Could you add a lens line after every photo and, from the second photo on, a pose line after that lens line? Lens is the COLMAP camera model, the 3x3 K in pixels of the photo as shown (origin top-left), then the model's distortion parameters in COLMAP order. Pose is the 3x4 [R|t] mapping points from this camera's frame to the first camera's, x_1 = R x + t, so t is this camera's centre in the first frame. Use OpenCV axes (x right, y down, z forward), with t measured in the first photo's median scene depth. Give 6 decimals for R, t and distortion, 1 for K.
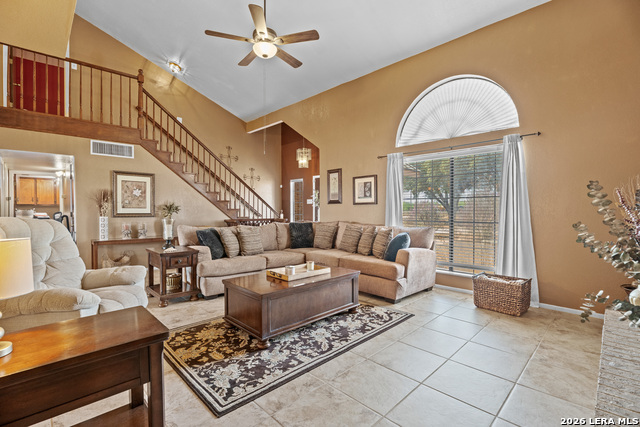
lens RADIAL K [[279.8, 0, 320.0], [0, 279.8, 213.5], [0, 0, 1]] dist [-0.018422, -0.000122]
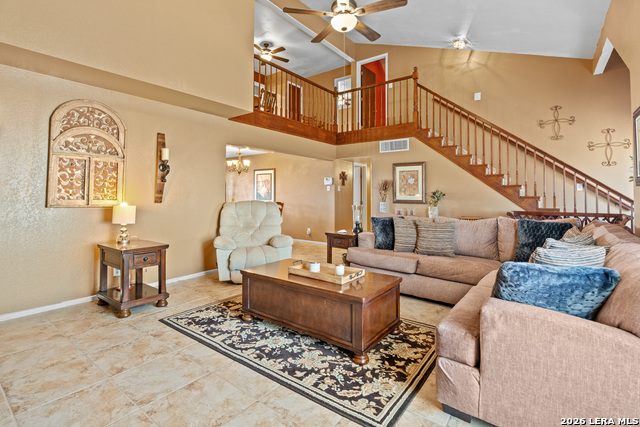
lens RADIAL K [[309.5, 0, 316.6], [0, 309.5, 172.6], [0, 0, 1]] dist [-0.000577, -0.000064]
pose [[0.160349, -0.077599, -0.984005, 0.818156], [-0.024586, 0.996282, -0.082573, 0.000989], [0.986754, 0.037433, 0.157845, 0.801389]]
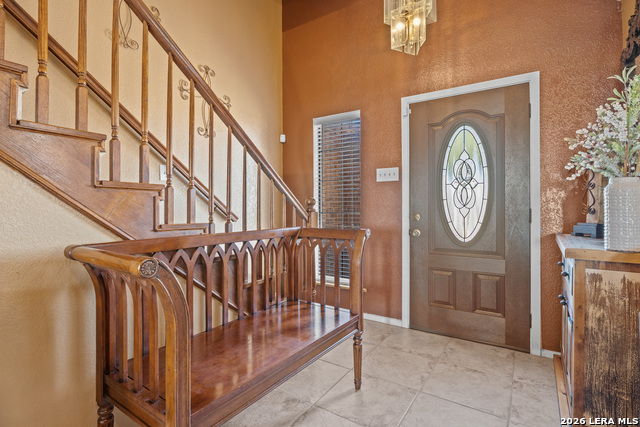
lens RADIAL K [[316.1, 0, 318.5], [0, 316.1, 206.1], [0, 0, 1]] dist [0.000178, 0.000003]
pose [[0.977630, 0.004224, 0.210291, -0.525014], [0.002469, 0.999499, -0.031554, 0.011060], [-0.210319, 0.031367, 0.977130, 1.735596]]
